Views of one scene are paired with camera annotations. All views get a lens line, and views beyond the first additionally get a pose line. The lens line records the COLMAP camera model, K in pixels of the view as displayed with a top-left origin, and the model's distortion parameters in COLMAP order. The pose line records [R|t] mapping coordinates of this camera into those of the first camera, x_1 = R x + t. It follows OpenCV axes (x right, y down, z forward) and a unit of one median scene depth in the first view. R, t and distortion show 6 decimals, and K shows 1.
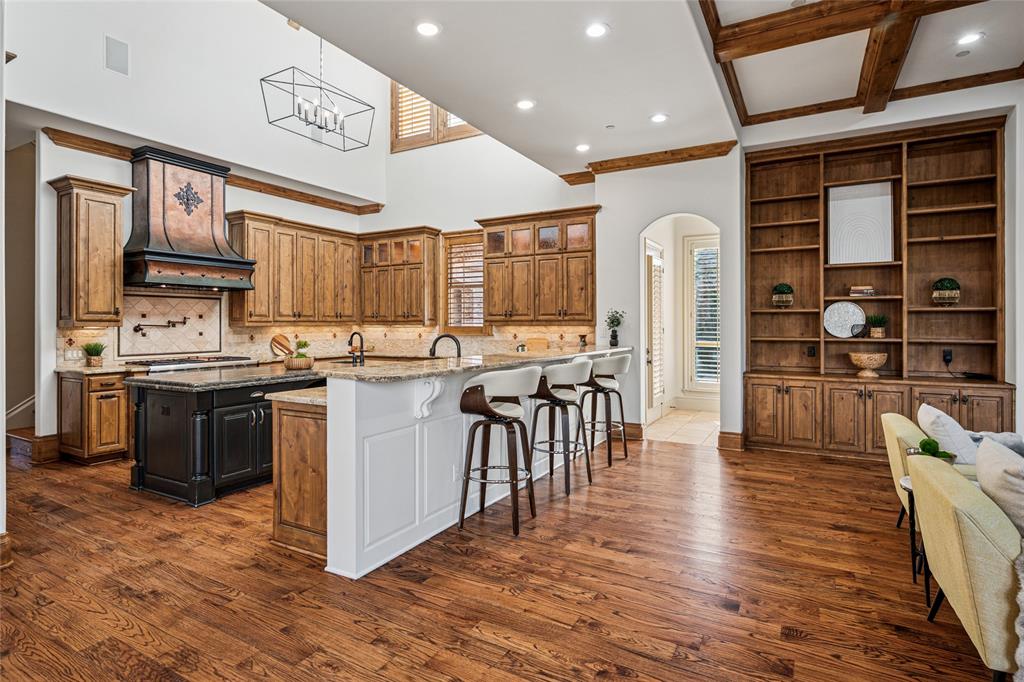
lens RADIAL K [[528.9, 0, 513.5], [0, 528.9, 323.6], [0, 0, 1]] dist [-0.002166, 0.000149]
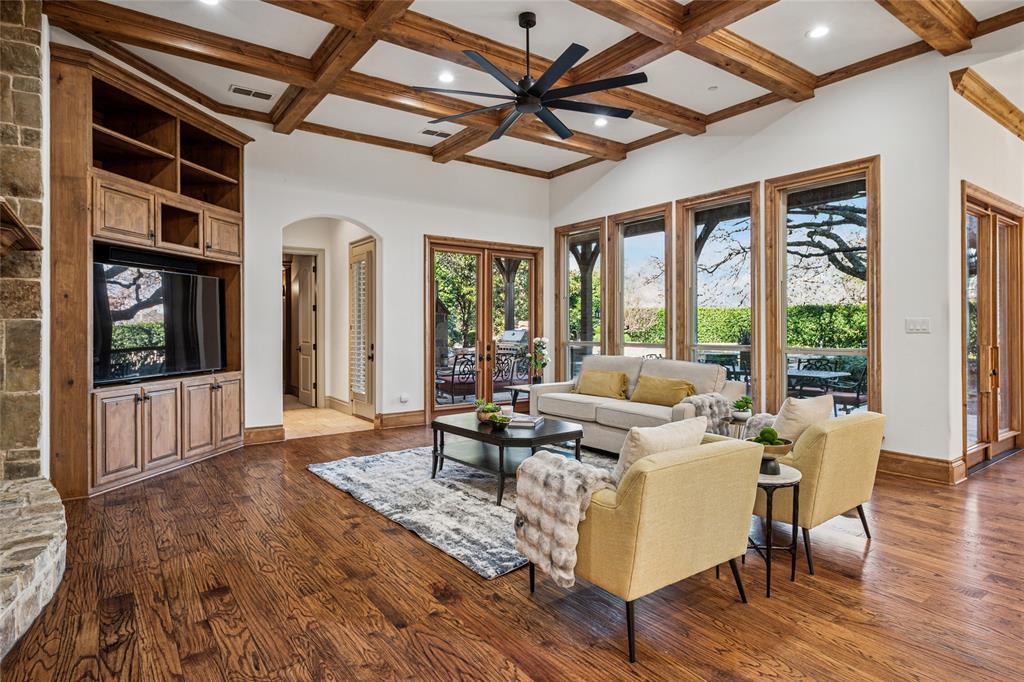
lens RADIAL K [[556.6, 0, 507.6], [0, 556.6, 330.4], [0, 0, 1]] dist [0.000516, -0.000578]
pose [[-0.907055, -0.000541, 0.421011, 0.390357], [0.002067, 0.999981, 0.005737, 0.017229], [-0.421006, 0.006074, -0.907037, 1.041498]]
